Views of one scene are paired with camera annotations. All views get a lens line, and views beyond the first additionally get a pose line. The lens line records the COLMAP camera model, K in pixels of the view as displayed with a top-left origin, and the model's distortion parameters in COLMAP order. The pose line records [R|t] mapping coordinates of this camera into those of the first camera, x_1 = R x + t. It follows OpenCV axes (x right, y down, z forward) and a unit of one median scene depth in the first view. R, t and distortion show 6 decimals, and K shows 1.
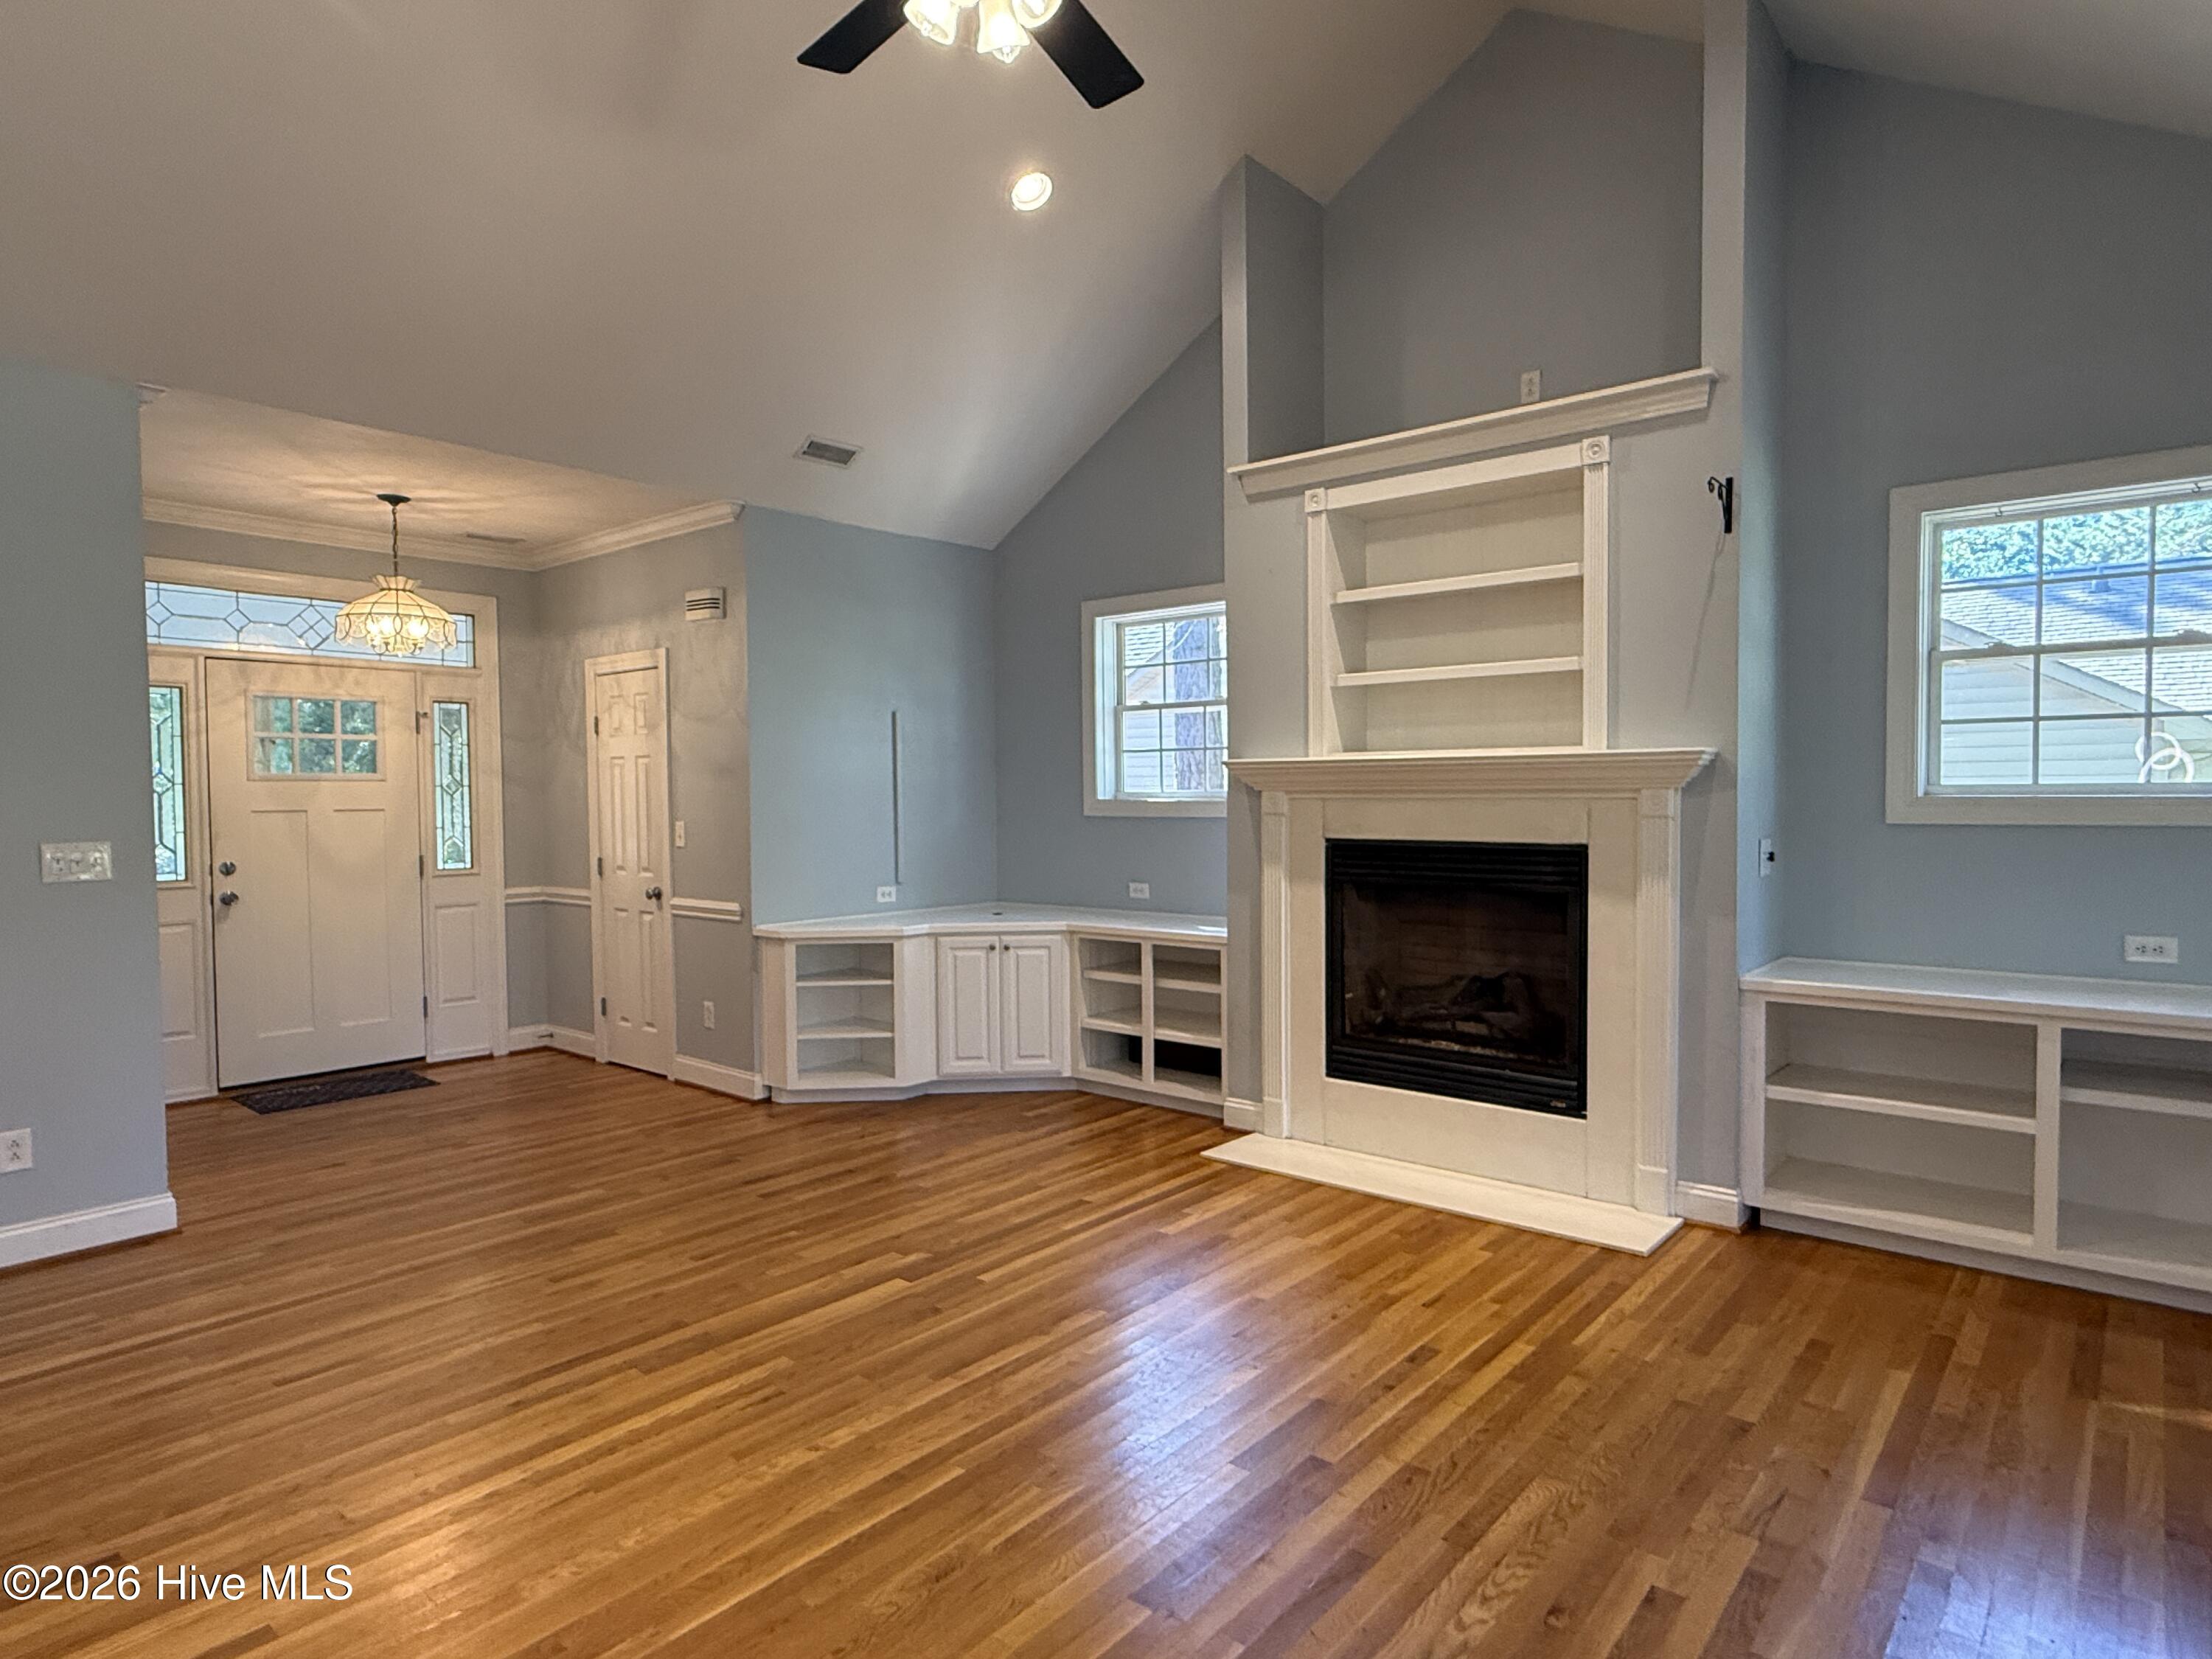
lens RADIAL K [[1247.4, 0, 1104.7], [0, 1247.4, 842.4], [0, 0, 1]] dist [-0.000111, 0.000291]
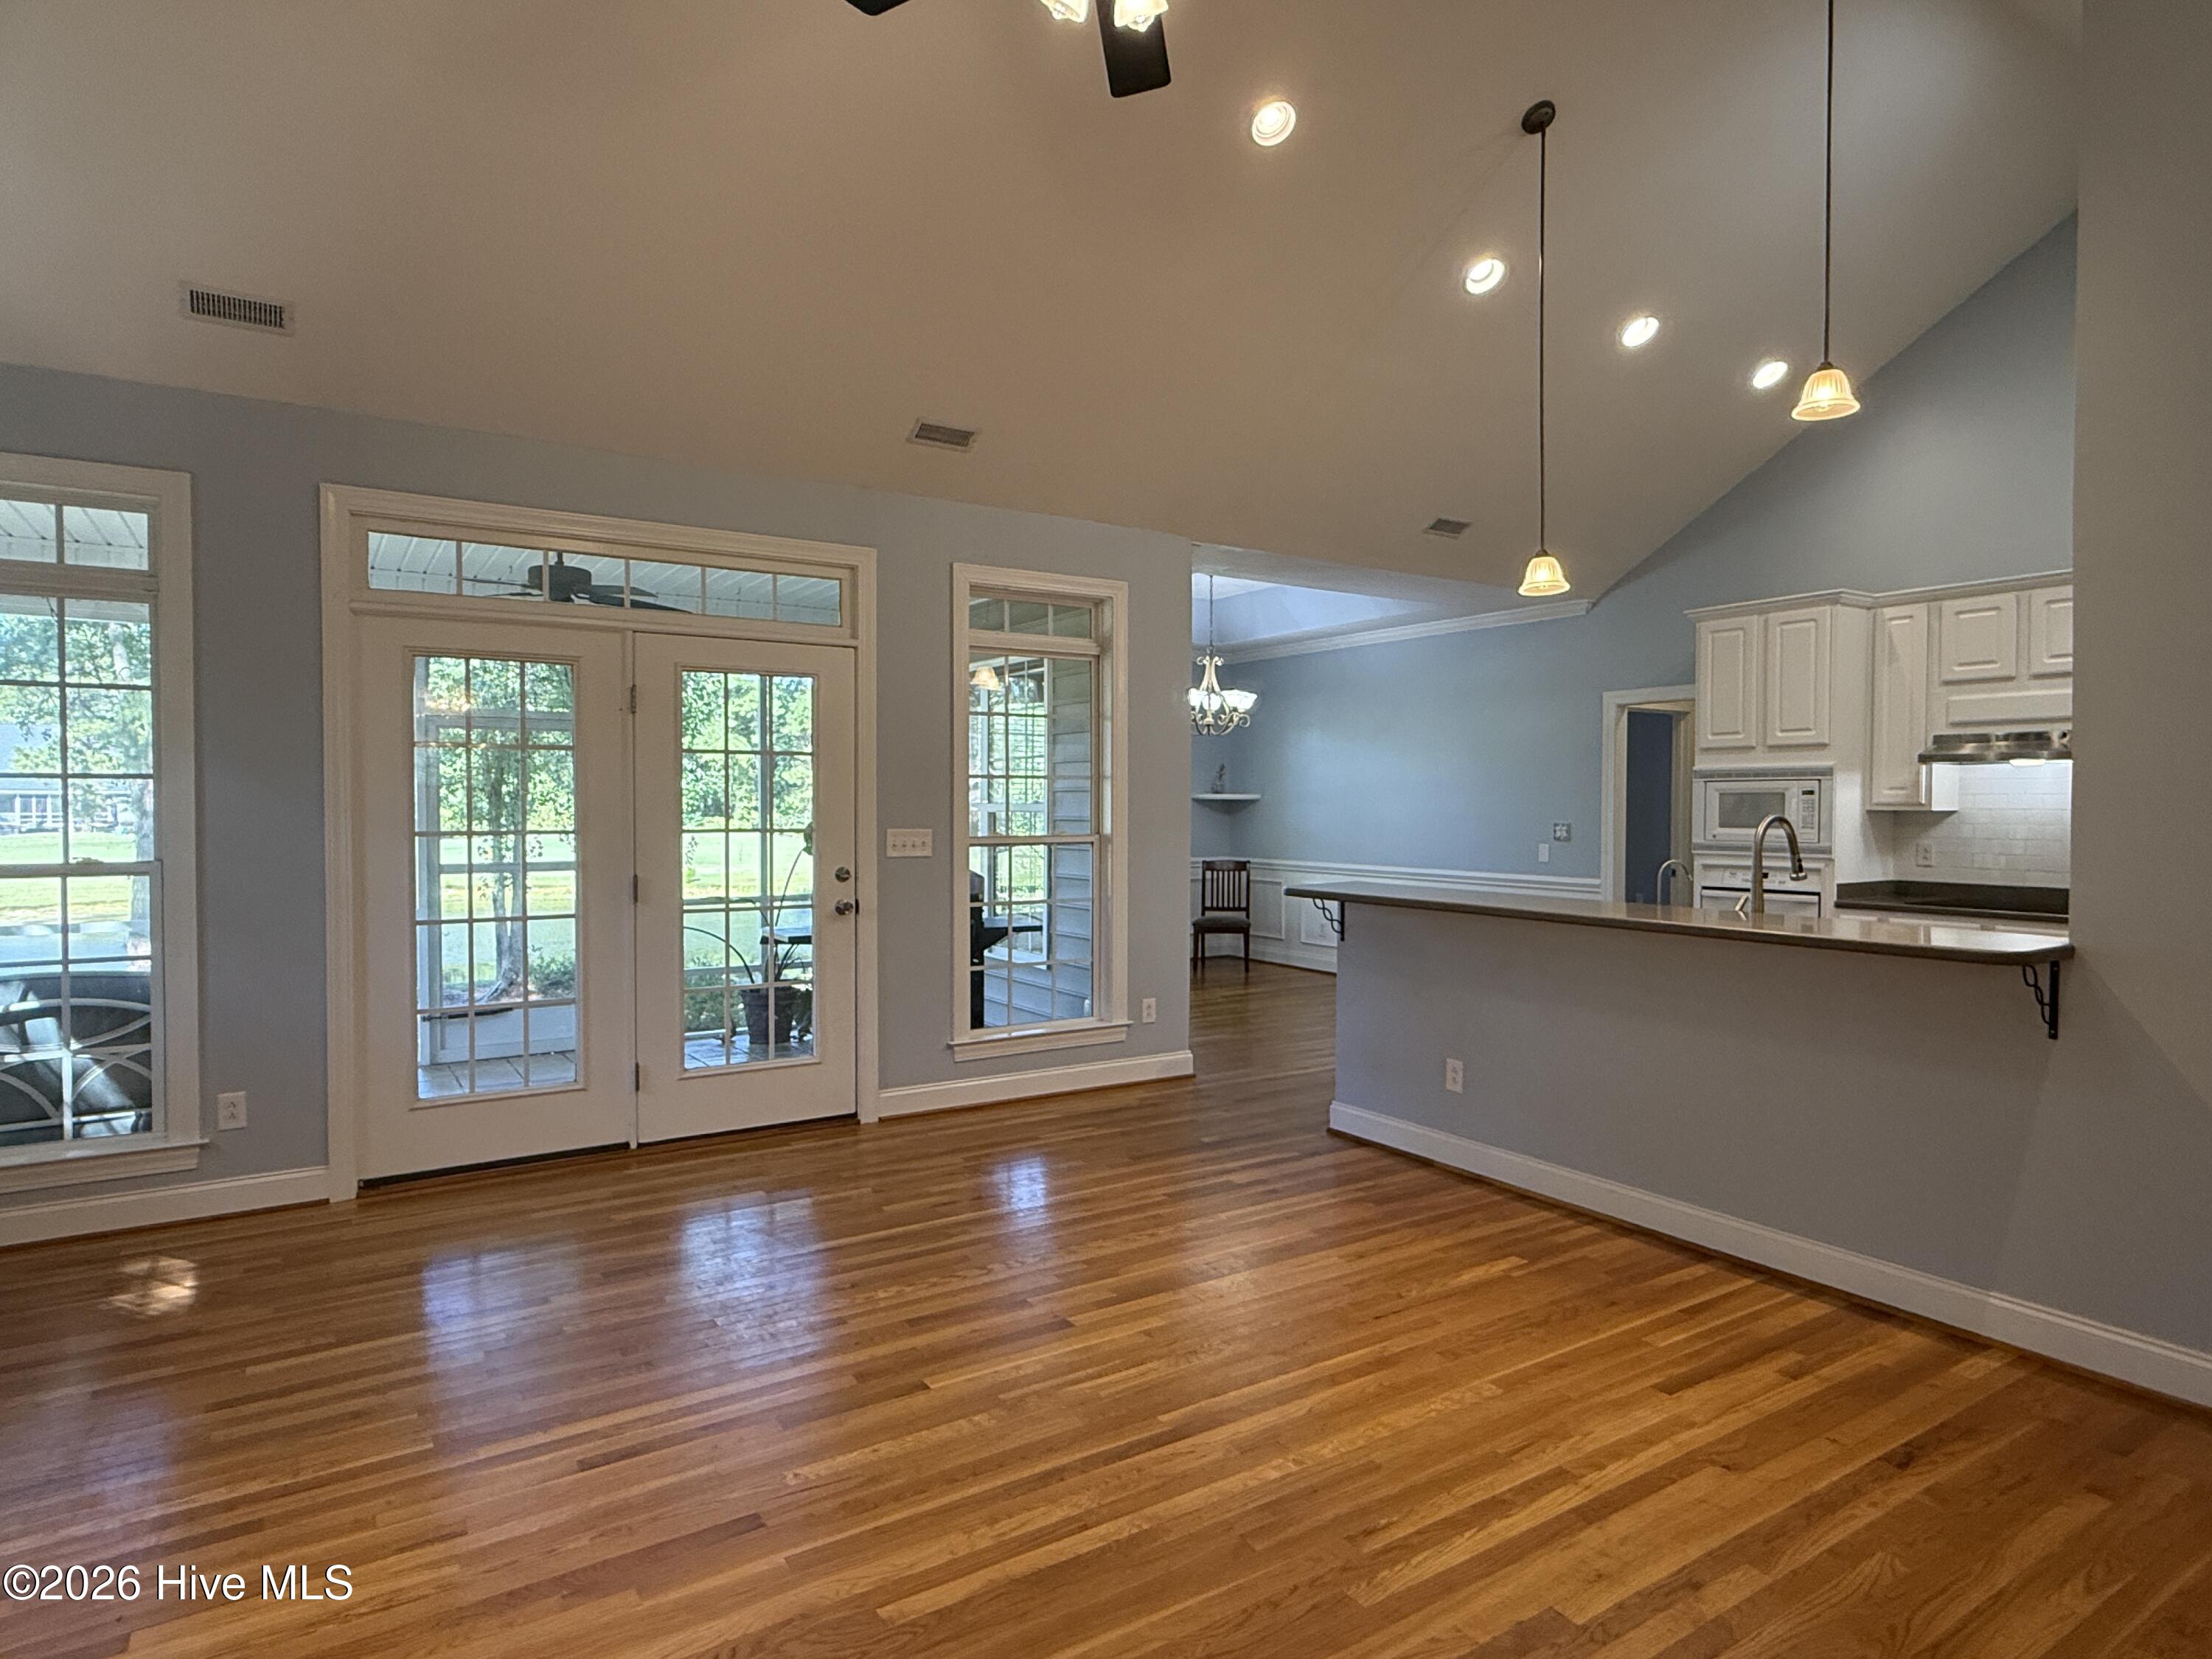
lens RADIAL K [[1247.4, 0, 1108.1], [0, 1247.4, 828.2], [0, 0, 1]] dist [-0.000111, 0.000291]
pose [[-0.957511, -0.000261, 0.288396, -0.226166], [0.016494, 0.998313, 0.055664, -0.043995], [-0.287924, 0.058055, -0.955892, 1.187779]]
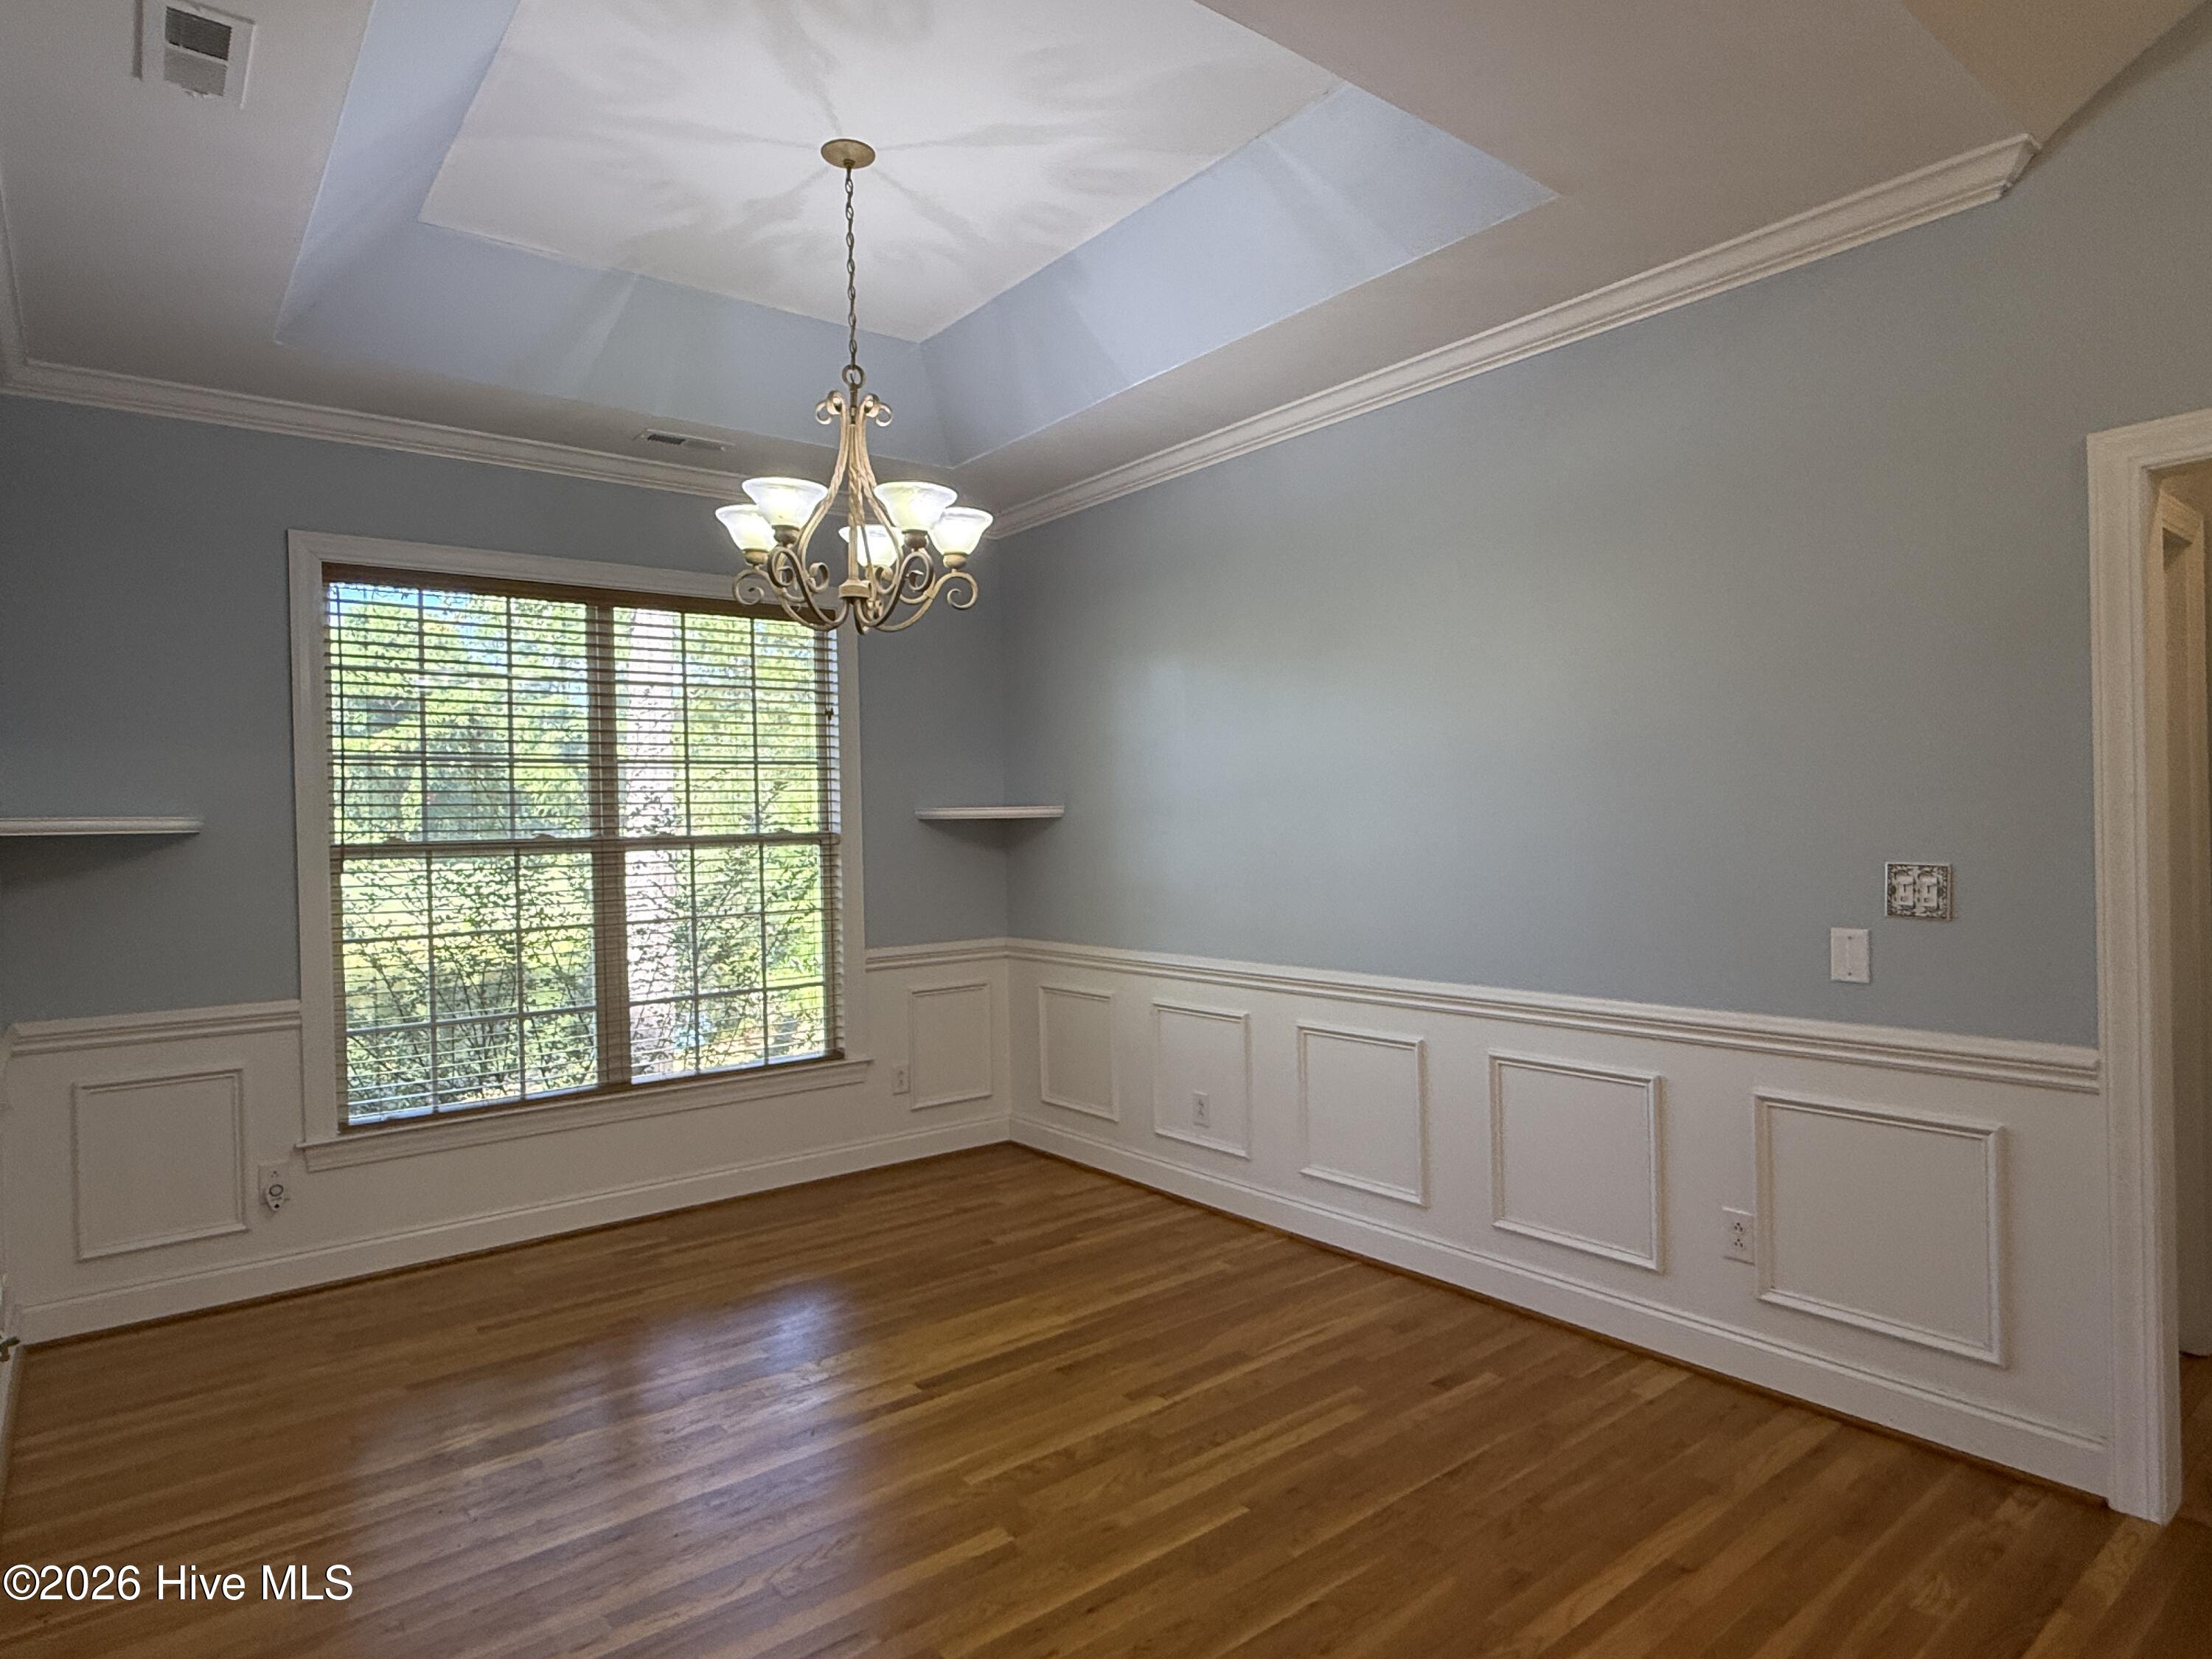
lens RADIAL K [[1247.4, 0, 1100.1], [0, 1247.4, 827.2], [0, 0, 1]] dist [-0.000111, 0.000291]
pose [[-0.979888, 0.026665, 0.197759, -0.066193], [0.034173, 0.998815, 0.034648, 0.011842], [-0.196601, 0.040709, -0.979638, -0.148647]]
